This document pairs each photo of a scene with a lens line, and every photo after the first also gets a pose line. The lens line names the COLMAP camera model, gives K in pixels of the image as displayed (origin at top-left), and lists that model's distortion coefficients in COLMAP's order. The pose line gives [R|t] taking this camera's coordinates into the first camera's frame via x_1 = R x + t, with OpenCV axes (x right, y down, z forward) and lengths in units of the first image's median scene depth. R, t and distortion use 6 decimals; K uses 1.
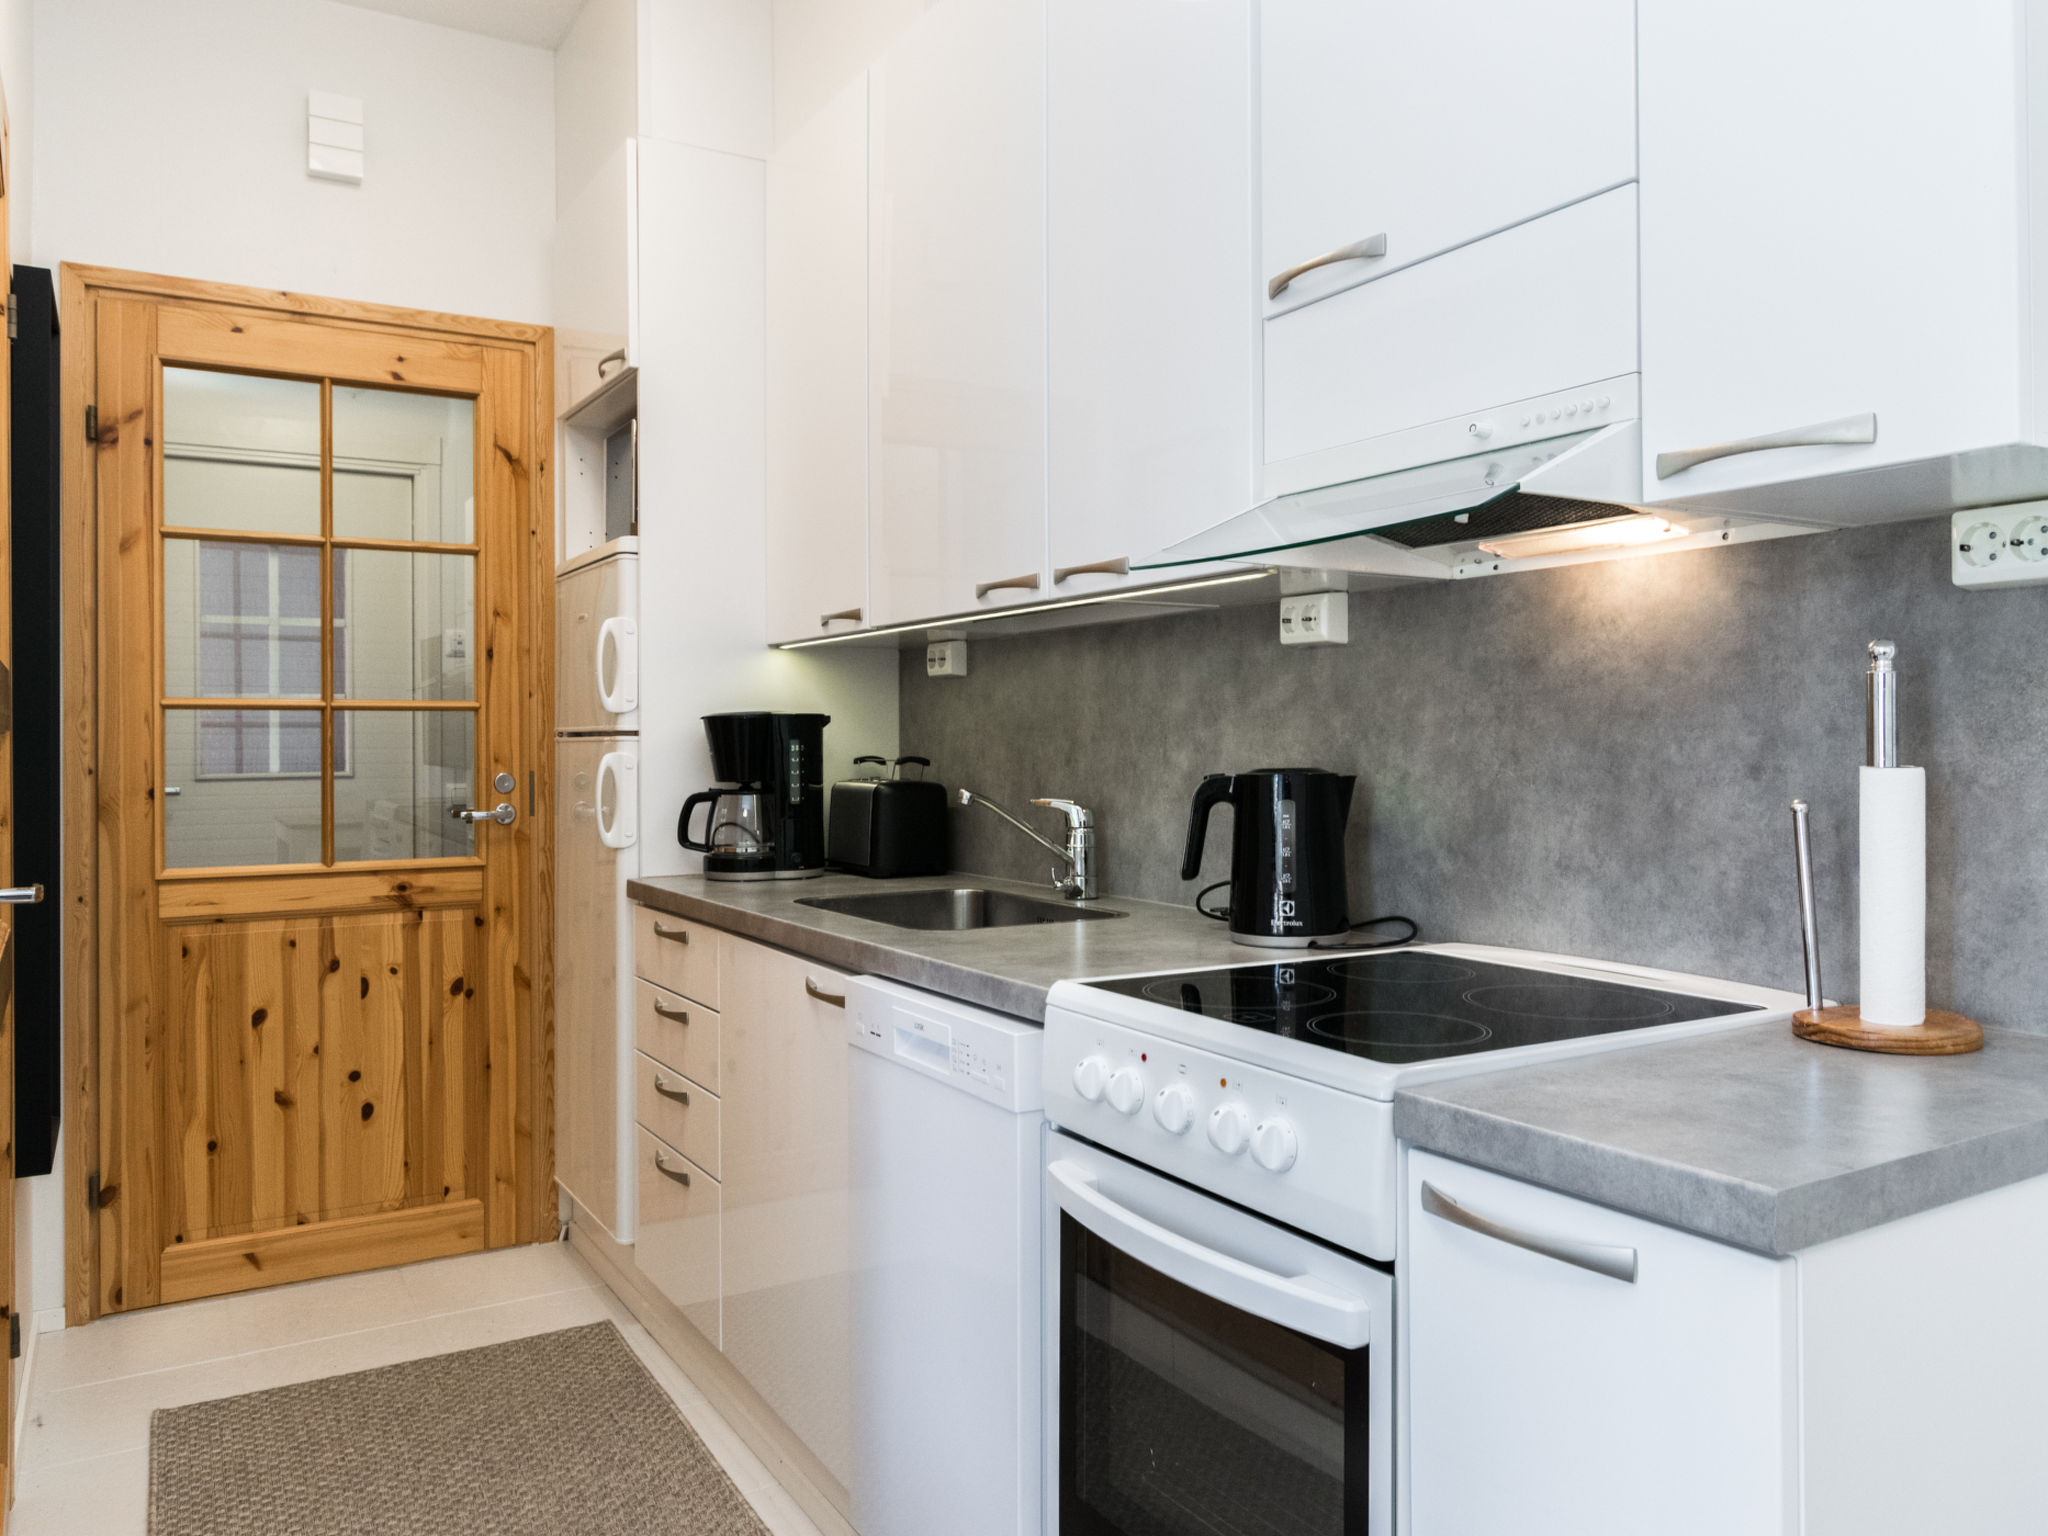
lens RADIAL K [[1510.9, 0, 1038.2], [0, 1510.9, 741.8], [0, 0, 1]] dist [0.010237, -0.000244]
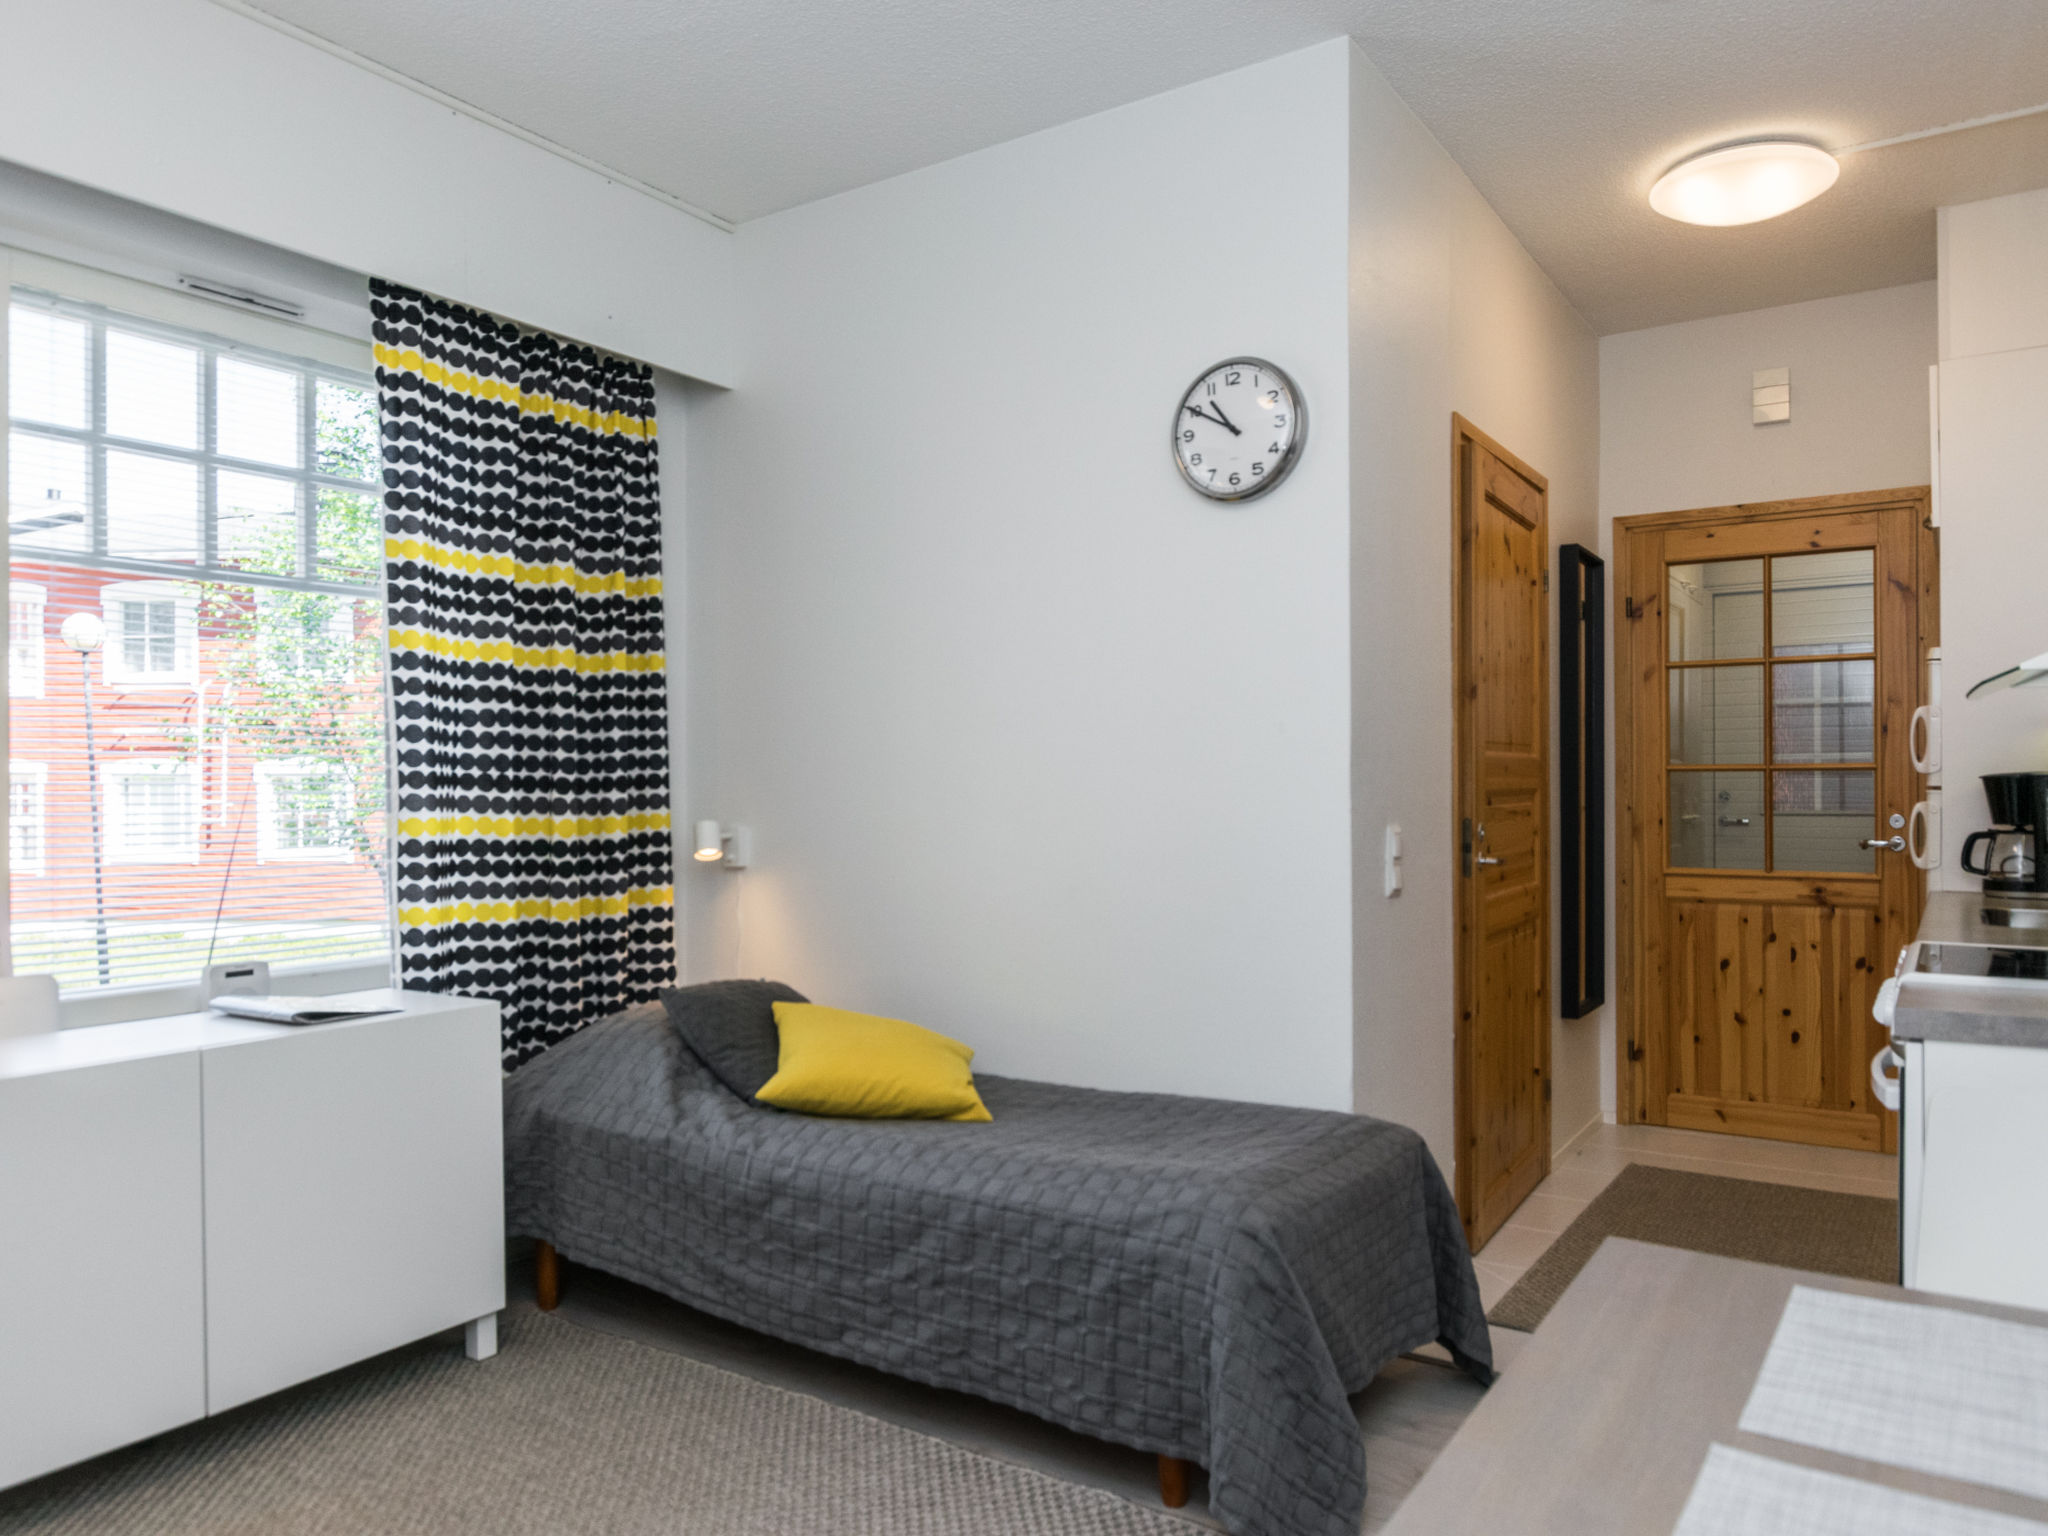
lens RADIAL K [[1431.4, 0, 1026.4], [0, 1431.4, 778.1], [0, 0, 1]] dist [0.005771, 0.003723]
pose [[0.434752, -0.000643, -0.900550, 0.647684], [0.001615, 0.999999, 0.000066, -0.018497], [0.900549, -0.001483, 0.434753, -0.389519]]
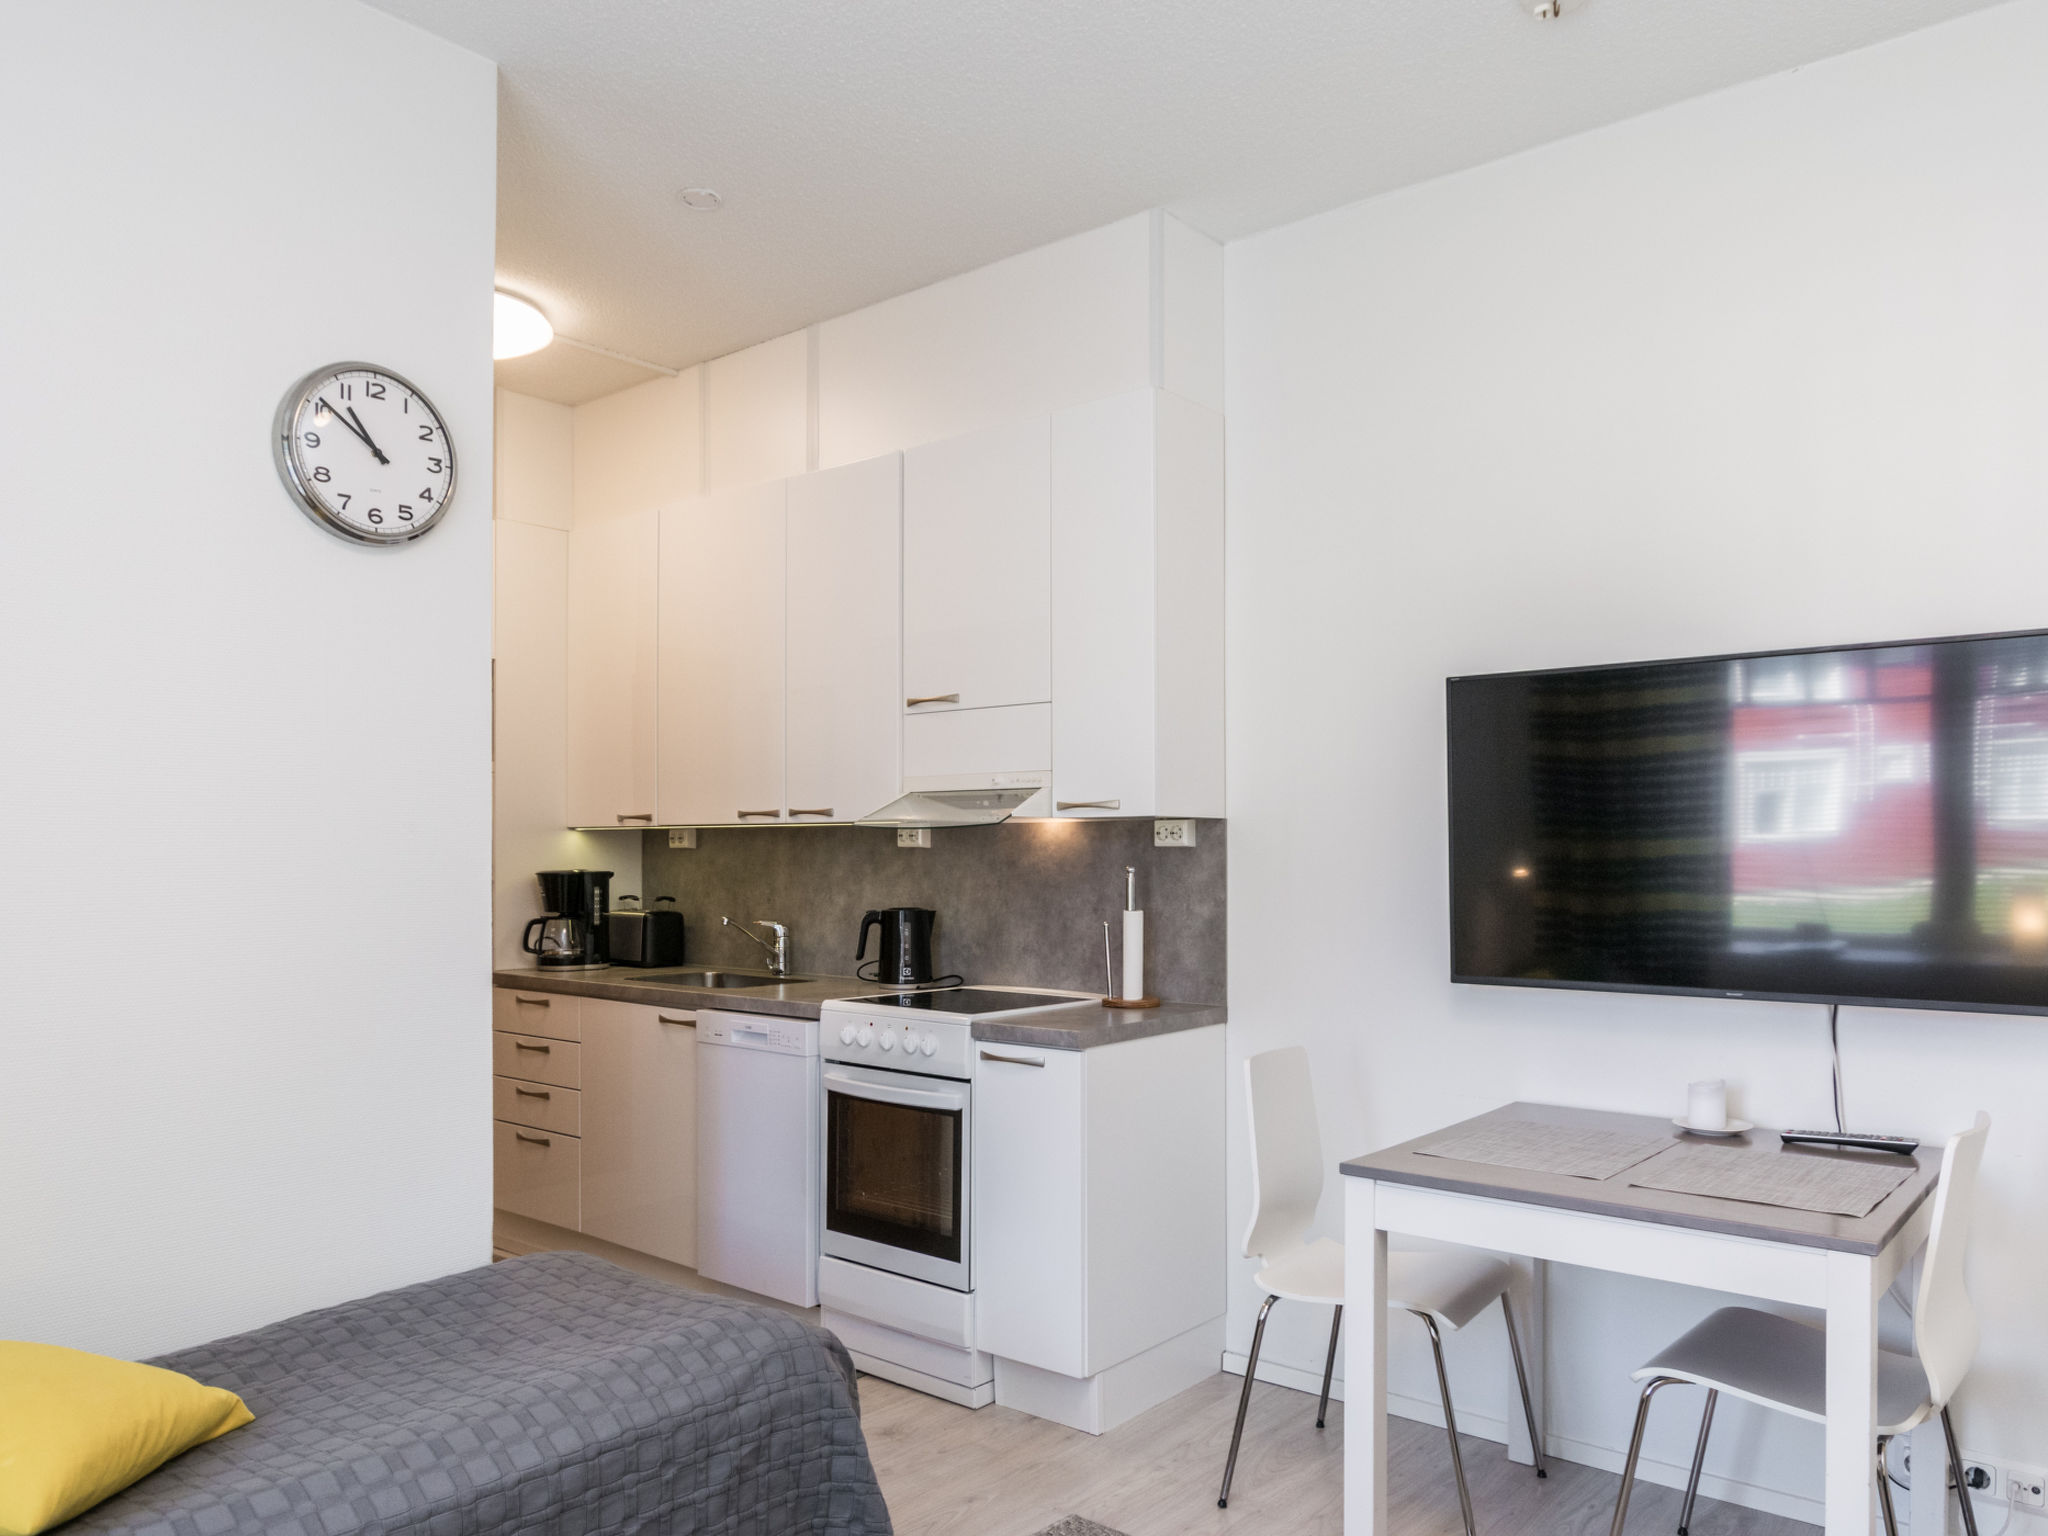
lens RADIAL K [[1431.4, 0, 1039.0], [0, 1431.4, 851.6], [0, 0, 1]] dist [0.005771, 0.003723]
pose [[0.941734, 0.007335, 0.336279, -0.266542], [-0.006236, 0.999971, -0.004346, -0.042215], [-0.336301, 0.001996, 0.941752, -0.769213]]
